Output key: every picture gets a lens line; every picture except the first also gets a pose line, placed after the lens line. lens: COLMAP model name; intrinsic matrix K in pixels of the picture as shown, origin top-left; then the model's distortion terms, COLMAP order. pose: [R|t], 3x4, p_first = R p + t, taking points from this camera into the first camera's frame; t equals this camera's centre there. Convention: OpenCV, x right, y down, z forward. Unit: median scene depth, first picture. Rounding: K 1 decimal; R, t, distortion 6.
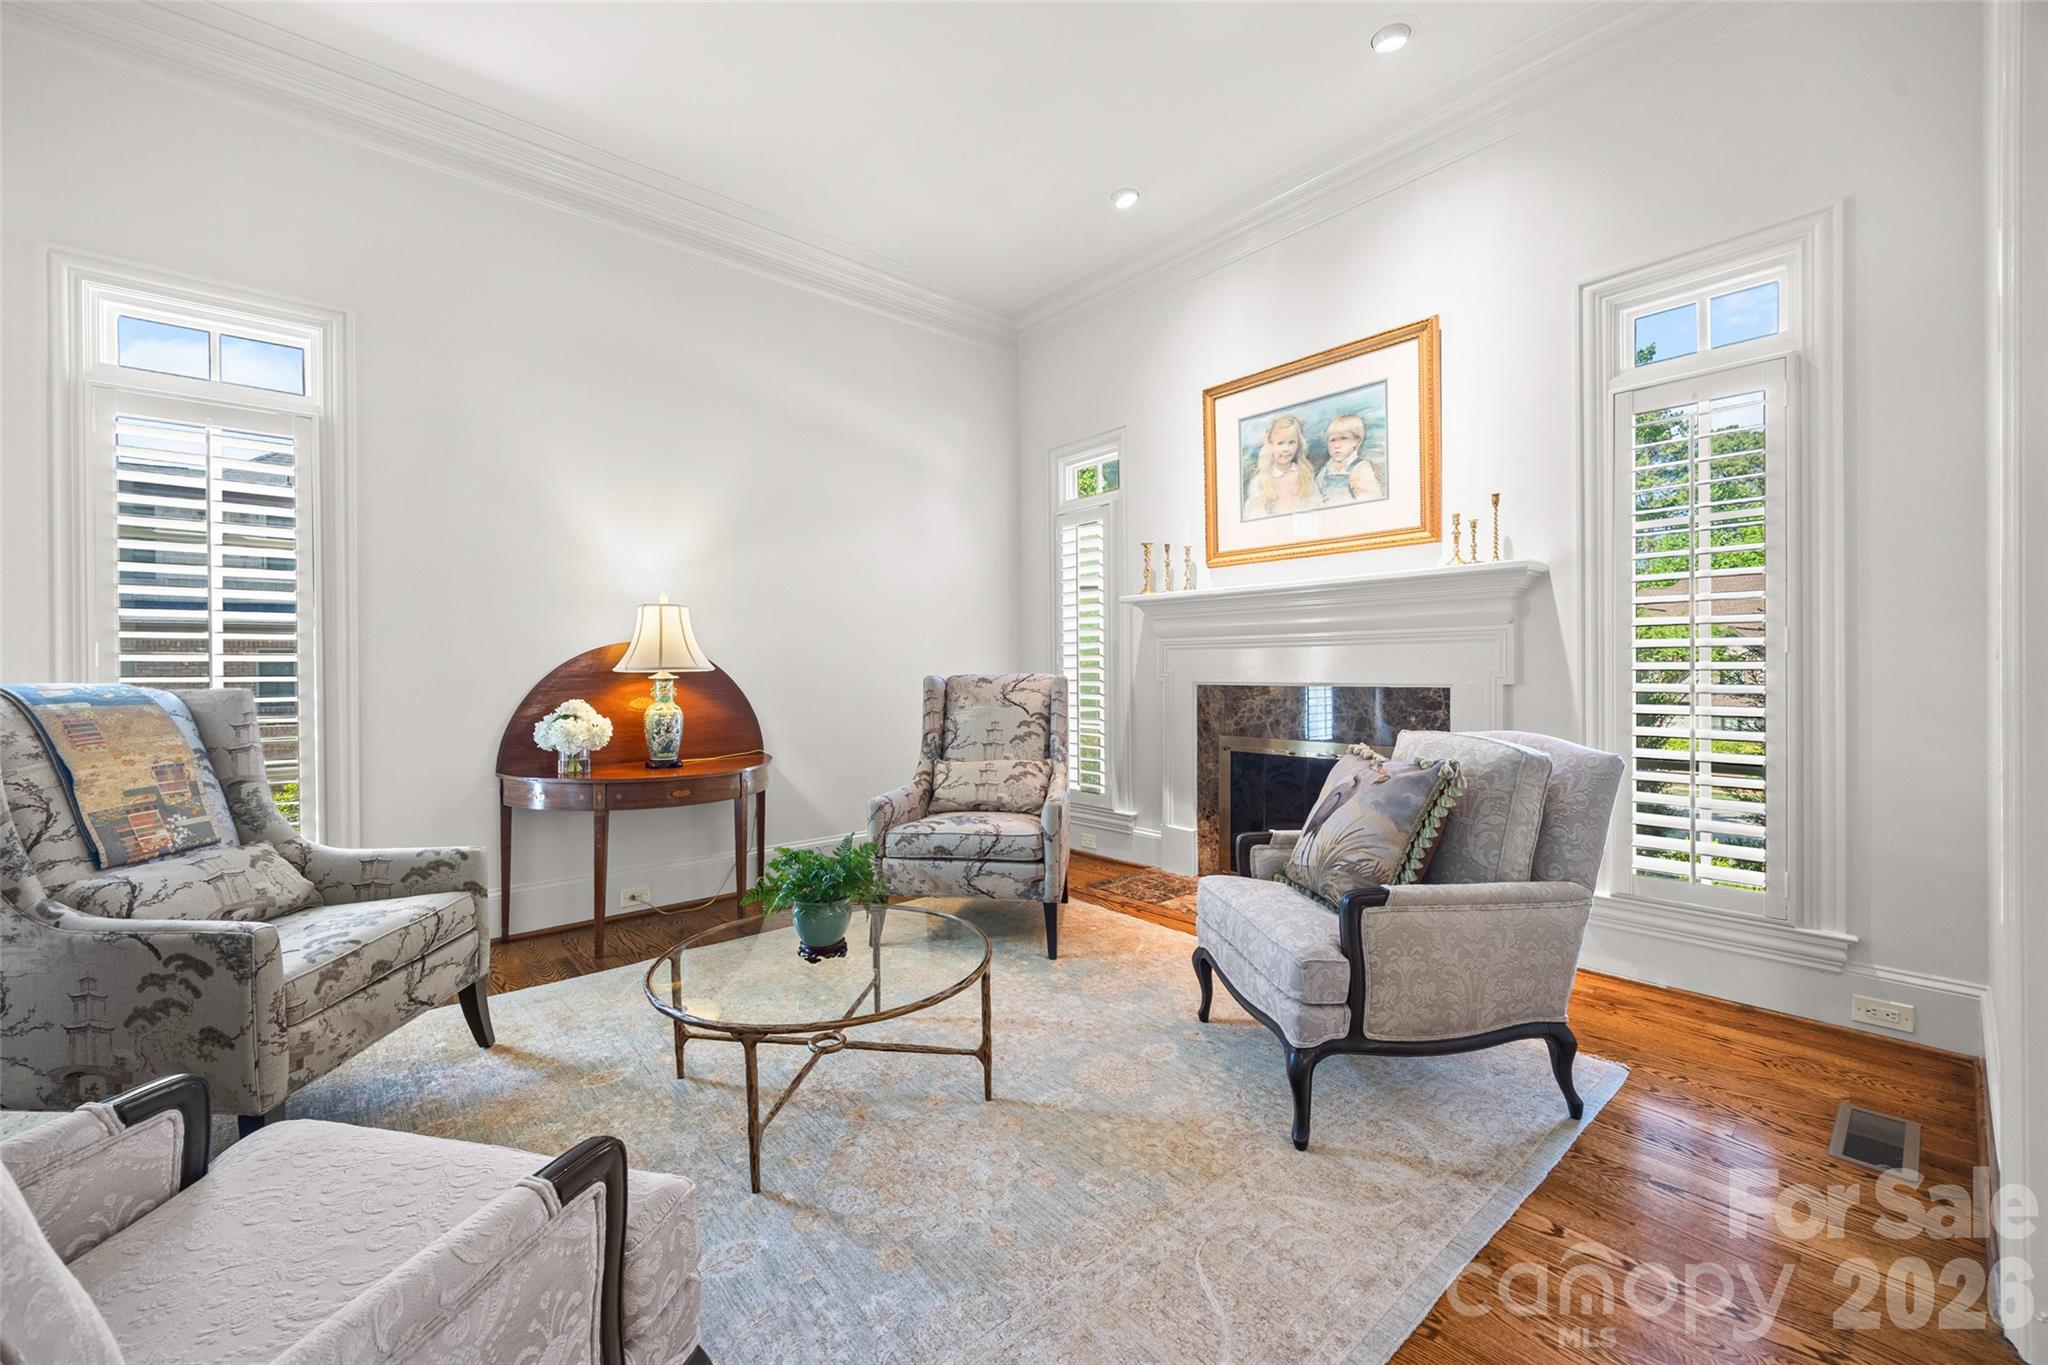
lens RADIAL K [[787.2, 0, 1016.1], [0, 787.2, 679.9], [0, 0, 1]] dist [0.003025, 0.000242]
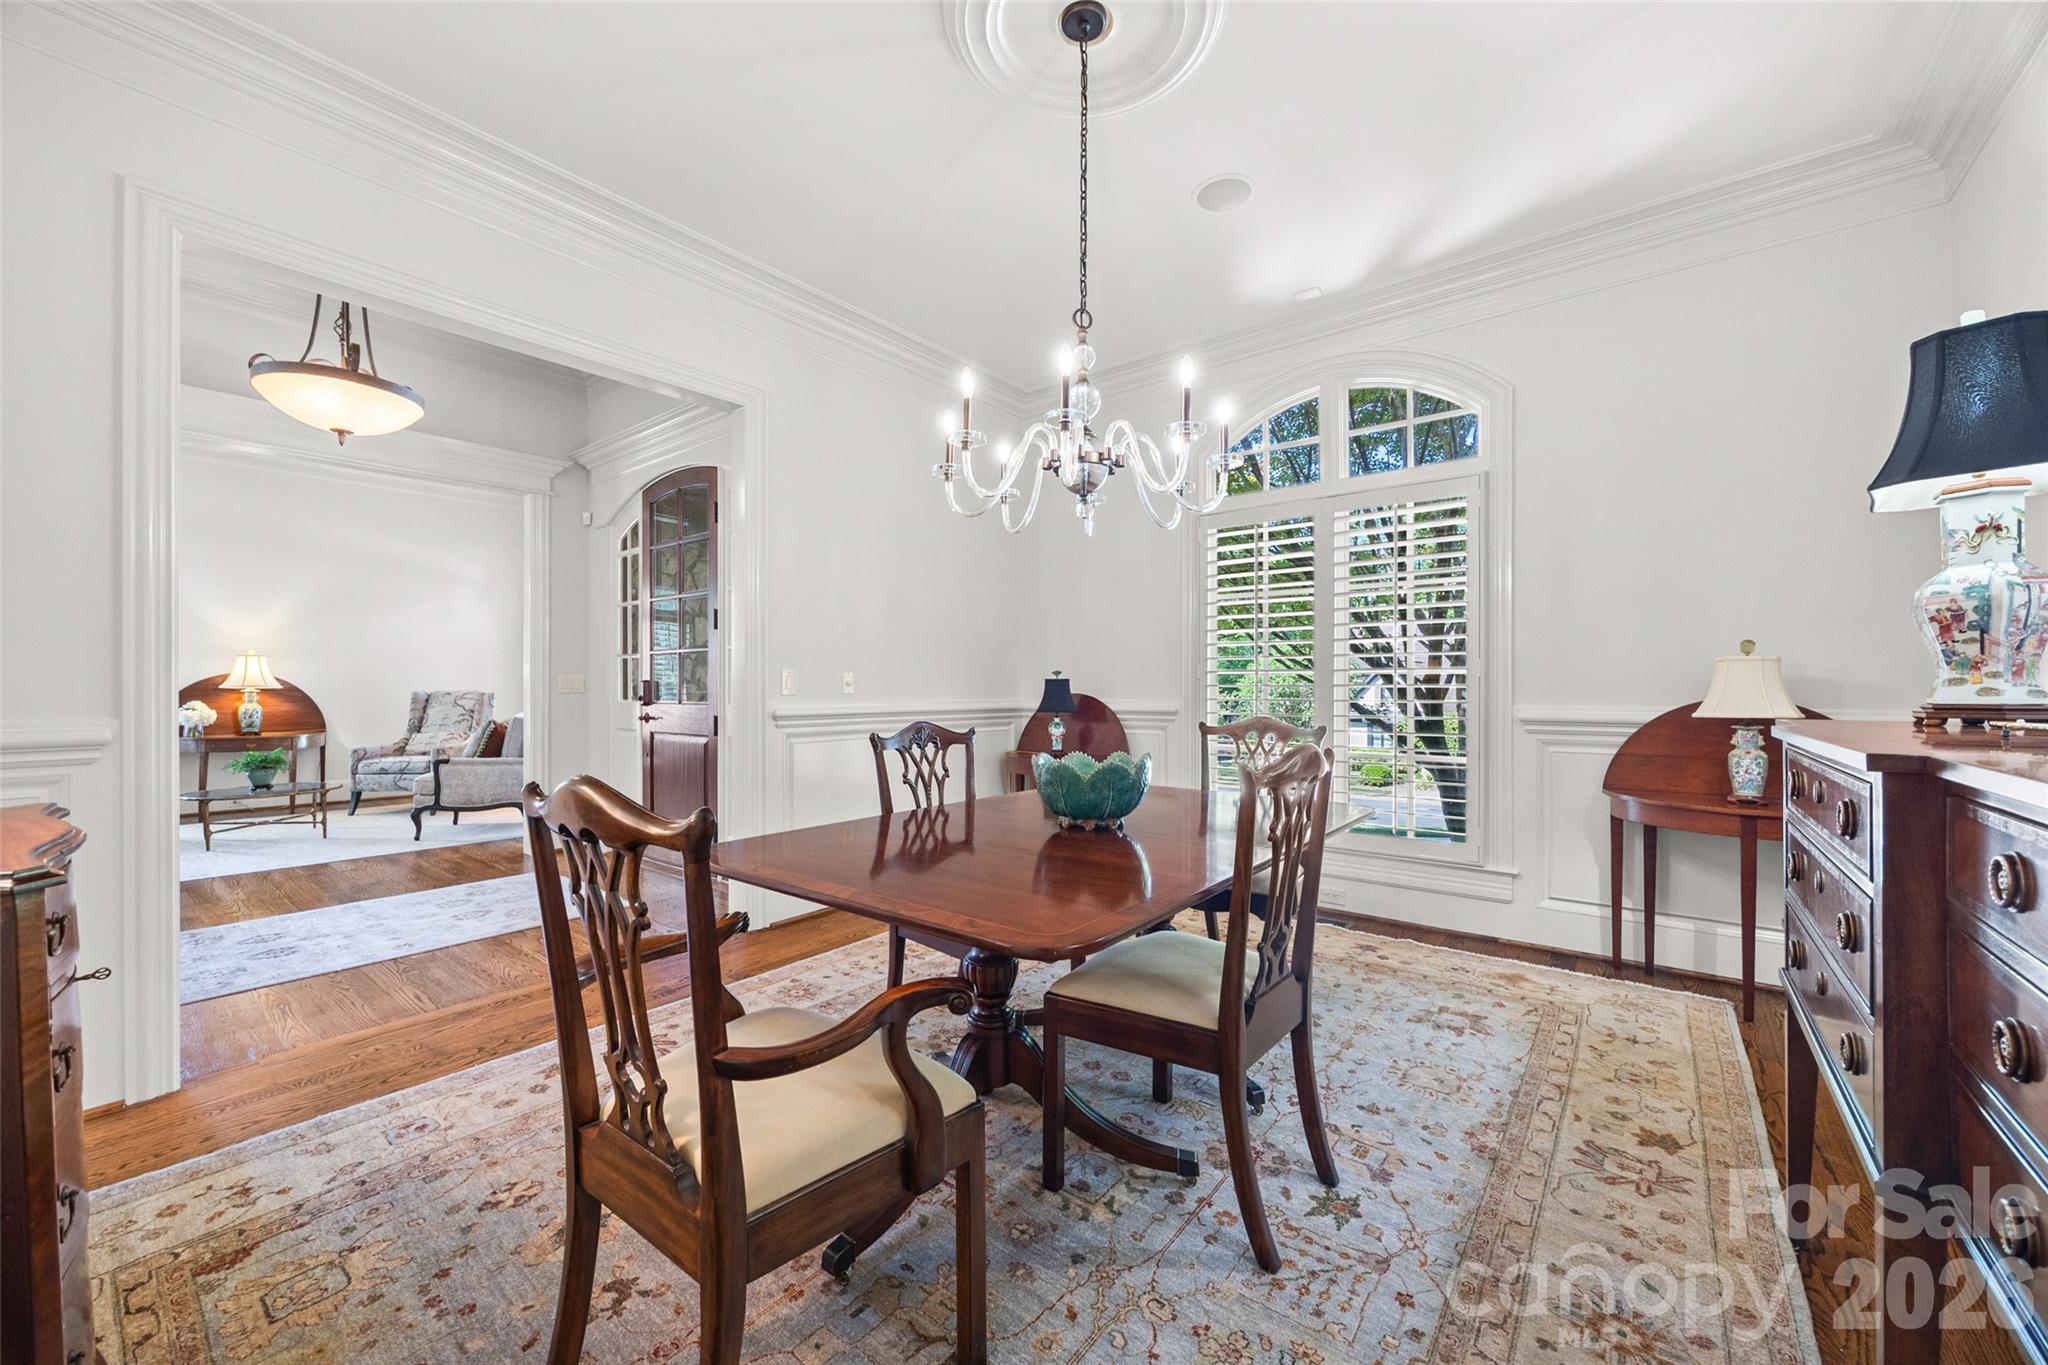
lens RADIAL K [[787.2, 0, 1026.6], [0, 787.2, 679.2], [0, 0, 1]] dist [0.003025, 0.000242]
pose [[0.983580, 0.011054, 0.180134, 1.165560], [-0.007894, 0.999802, -0.018249, -0.011830], [-0.180300, 0.016528, 0.983473, -1.380047]]
